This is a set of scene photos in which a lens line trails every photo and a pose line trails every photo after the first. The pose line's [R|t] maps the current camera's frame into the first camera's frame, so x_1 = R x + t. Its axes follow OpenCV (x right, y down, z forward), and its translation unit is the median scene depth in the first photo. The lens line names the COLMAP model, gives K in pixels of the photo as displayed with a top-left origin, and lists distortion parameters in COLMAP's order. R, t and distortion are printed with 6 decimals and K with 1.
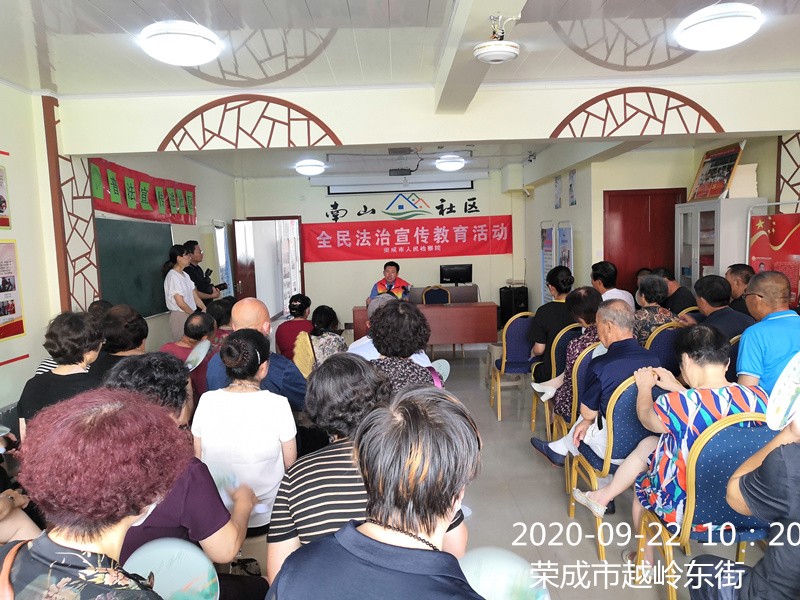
lens RADIAL K [[619.3, 0, 399.1], [0, 619.3, 302.1], [0, 0, 1]] dist [-0.042289, 0.001558]
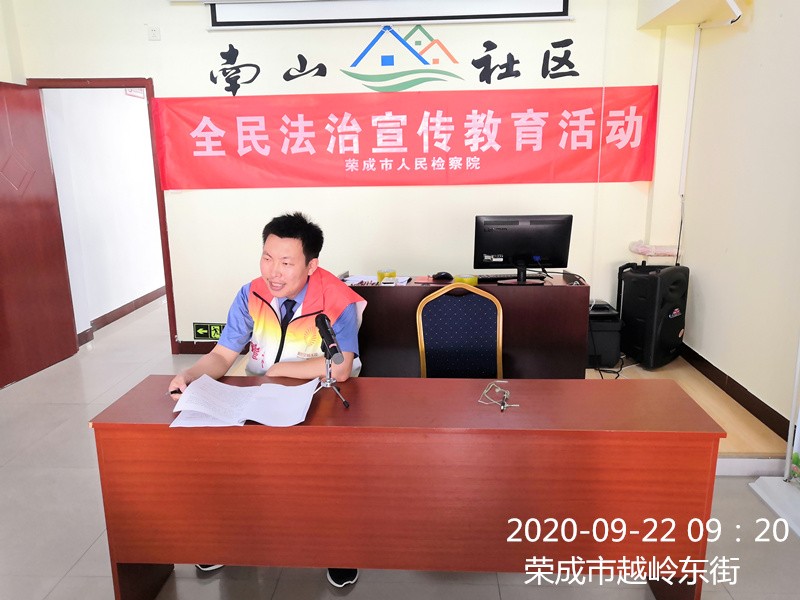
lens RADIAL K [[619.3, 0, 403.1], [0, 619.3, 299.5], [0, 0, 1]] dist [-0.042289, 0.001558]
pose [[0.998243, 0.034965, -0.047844, 0.038457], [-0.028200, 0.990386, 0.135425, -0.051215], [0.052119, -0.133837, 0.989632, 0.571259]]
